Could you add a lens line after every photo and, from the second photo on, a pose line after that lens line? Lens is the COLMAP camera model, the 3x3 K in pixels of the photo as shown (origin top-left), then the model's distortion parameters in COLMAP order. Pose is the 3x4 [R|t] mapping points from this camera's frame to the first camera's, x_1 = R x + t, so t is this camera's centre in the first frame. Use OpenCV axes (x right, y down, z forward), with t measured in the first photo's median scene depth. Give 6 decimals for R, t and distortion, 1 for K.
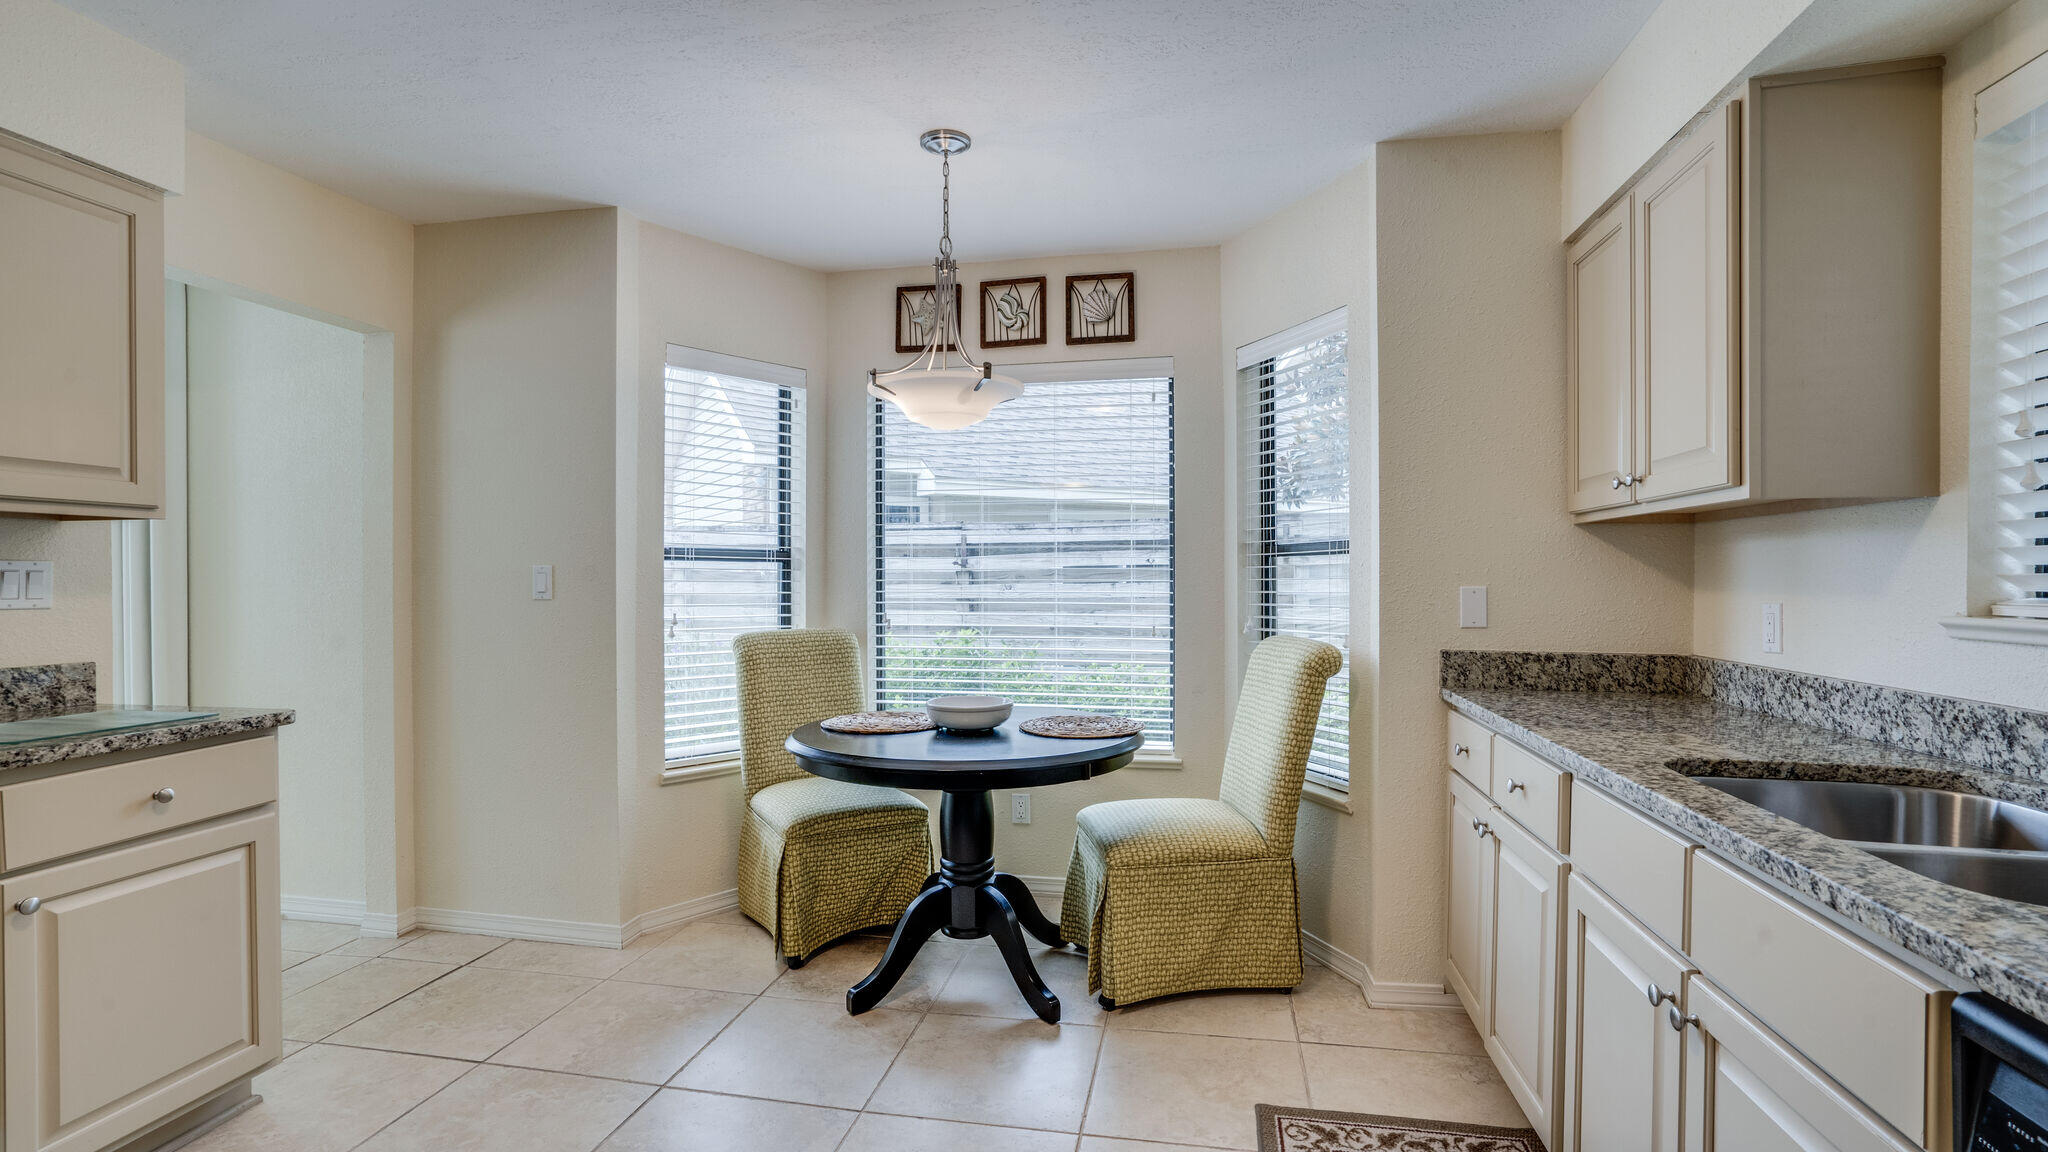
lens RADIAL K [[949.1, 0, 1039.3], [0, 949.1, 590.4], [0, 0, 1]] dist [-0.049397, 0.018444]
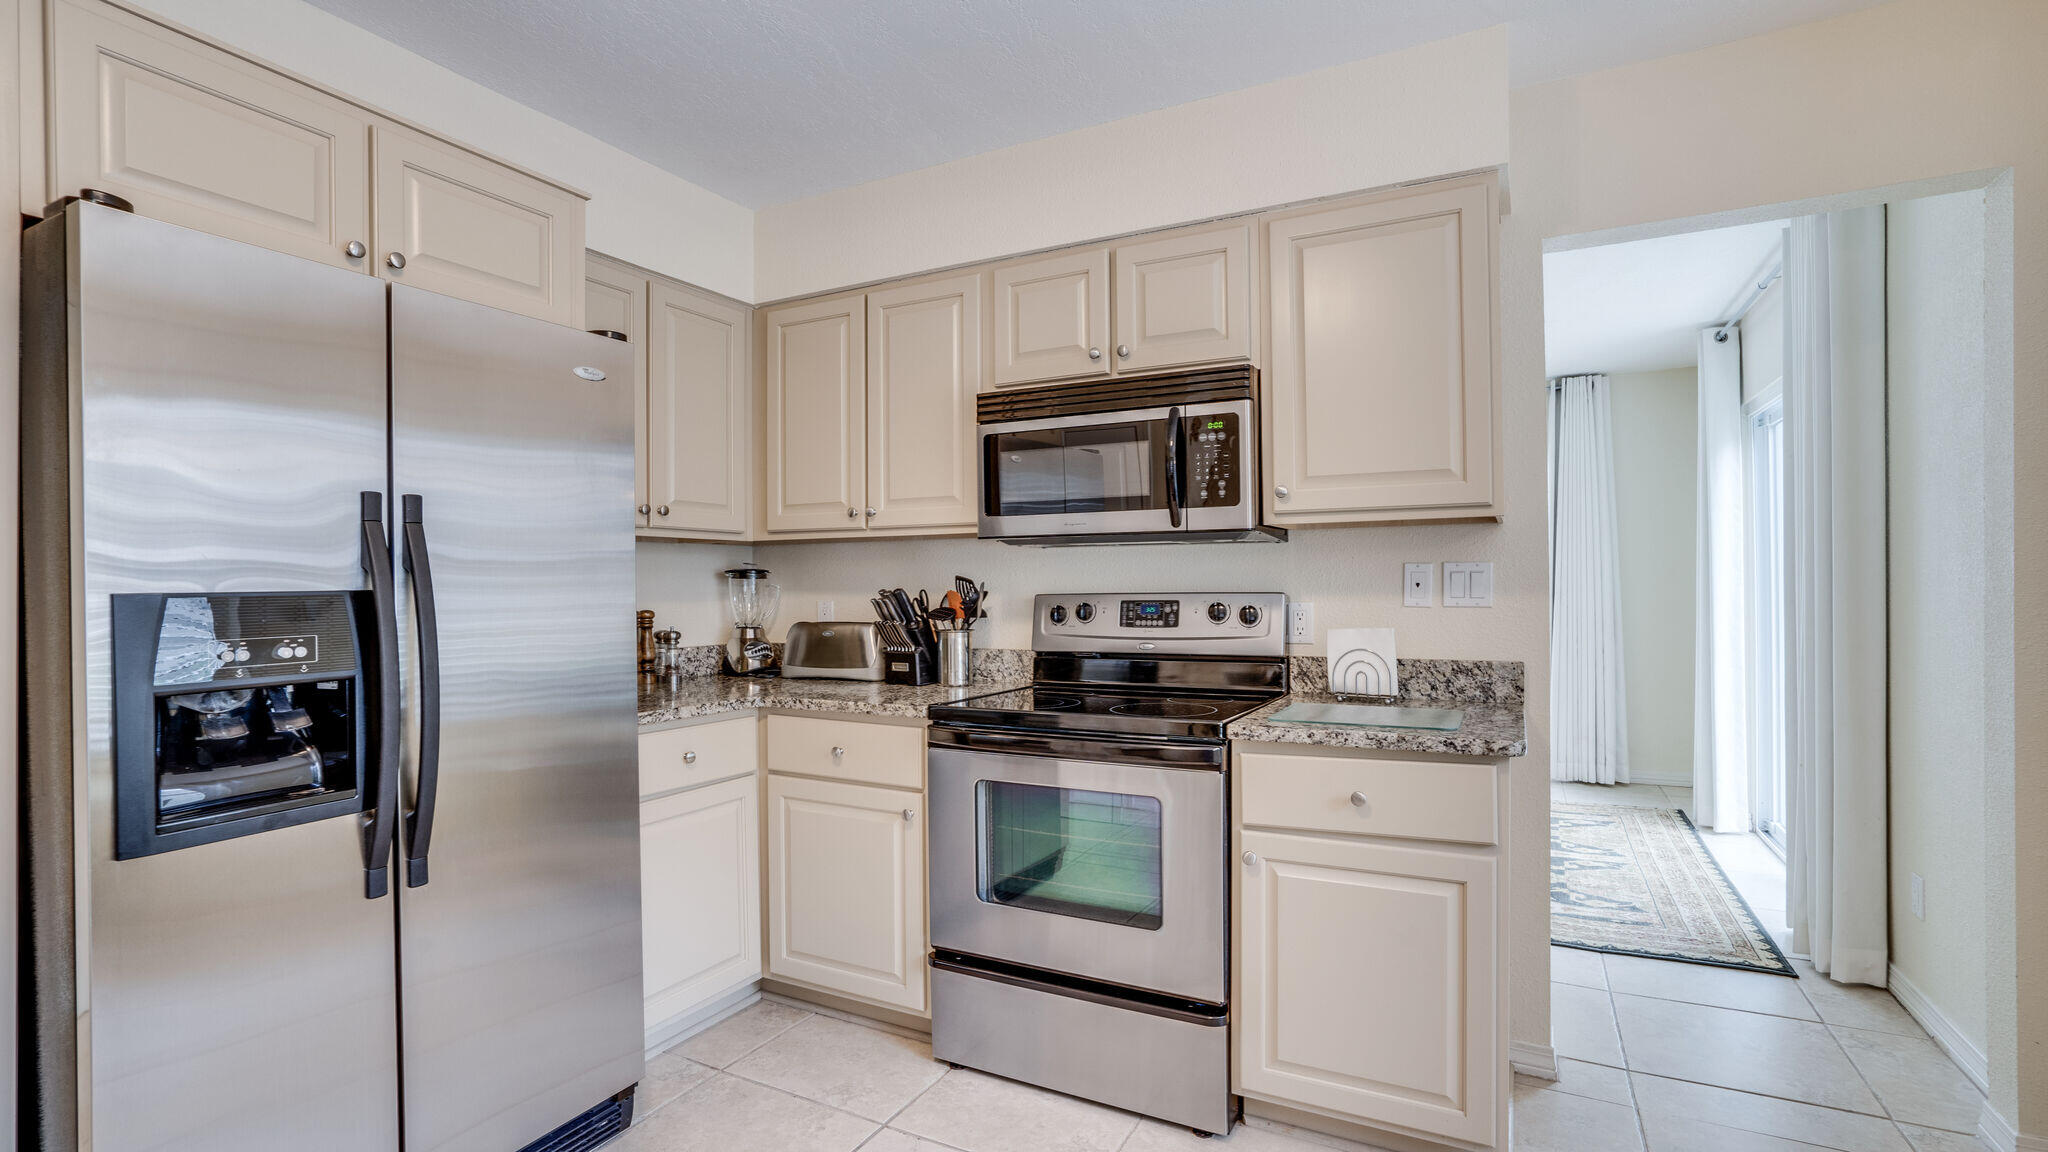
lens RADIAL K [[949.1, 0, 1011.2], [0, 949.1, 581.7], [0, 0, 1]] dist [-0.049397, 0.018444]
pose [[-0.295220, 0.002437, -0.955426, 0.117421], [-0.004080, 0.999984, 0.003811, -0.012351], [0.955421, 0.005023, -0.295205, 0.860805]]
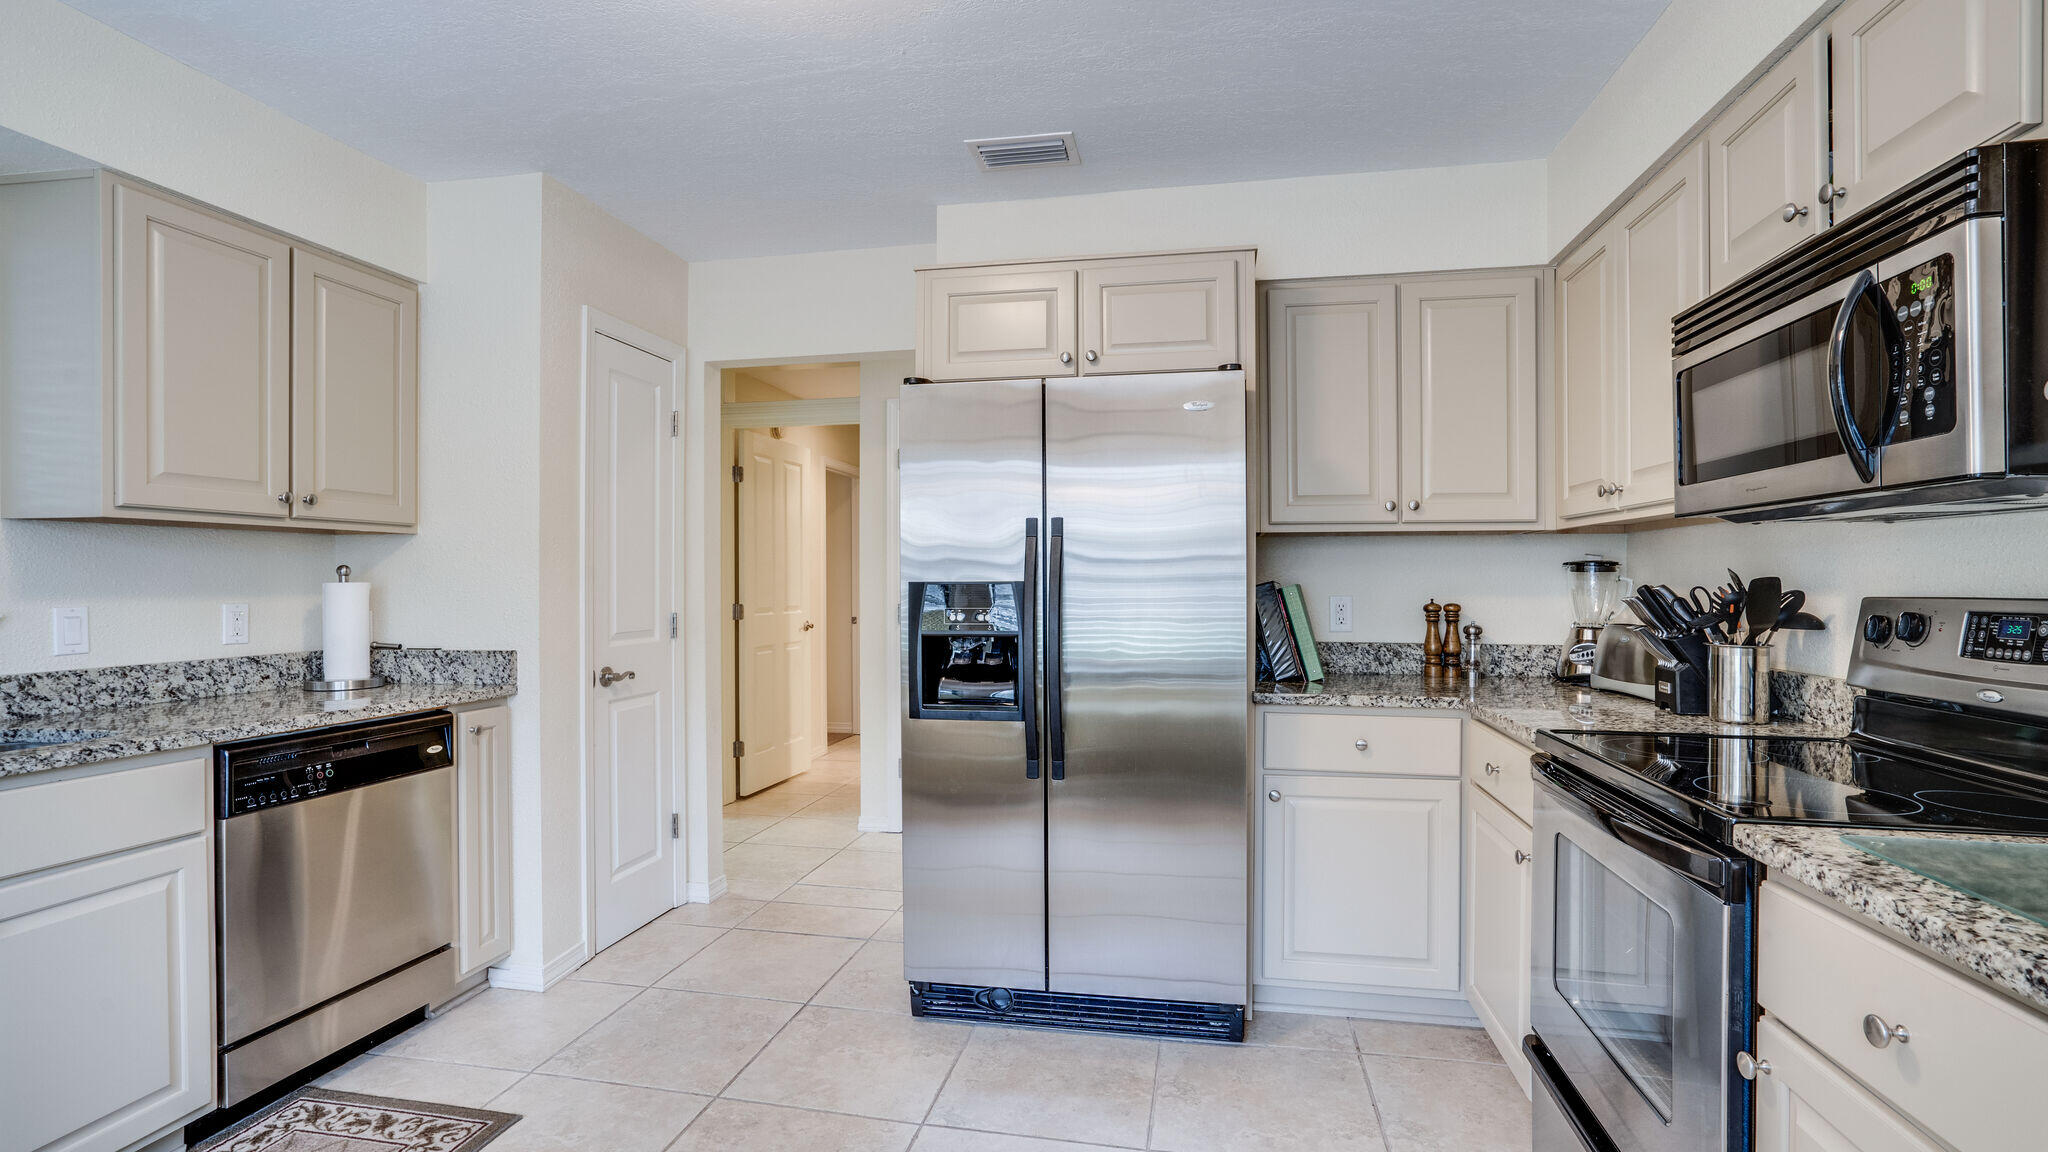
lens RADIAL K [[949.1, 0, 1037.2], [0, 949.1, 579.9], [0, 0, 1]] dist [-0.049397, 0.018444]
pose [[-0.999986, 0.003211, 0.004313, -0.471730], [0.003265, 0.999915, 0.012651, -0.017551], [-0.004272, 0.012665, -0.999911, 1.350262]]
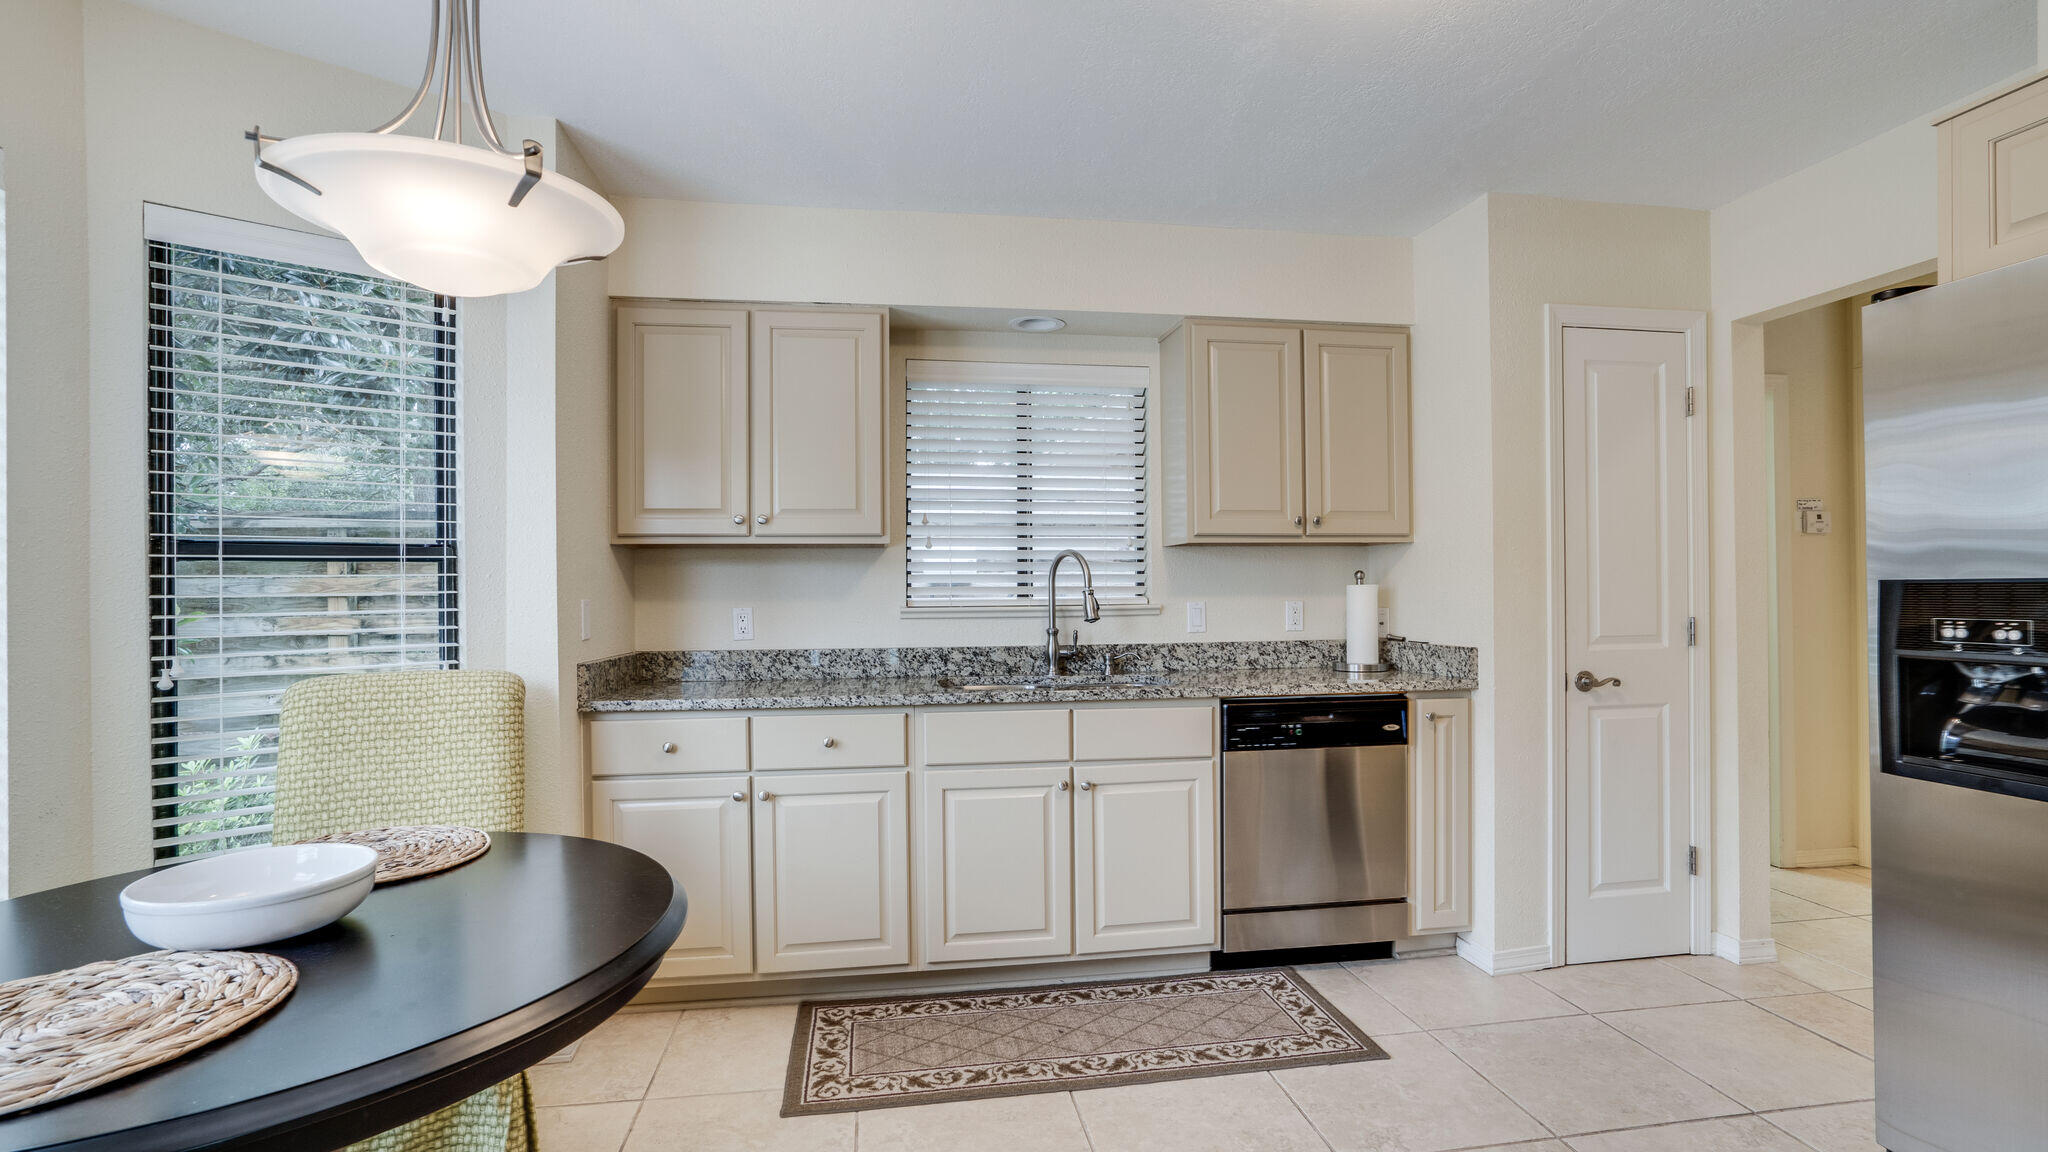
lens RADIAL K [[949.1, 0, 1011.9], [0, 949.1, 582.4], [0, 0, 1]] dist [-0.049397, 0.018444]
pose [[-0.321934, 0.010616, 0.946702, -0.851867], [0.021545, 0.999760, -0.003884, -0.011328], [-0.946517, 0.019147, -0.322086, 1.145736]]
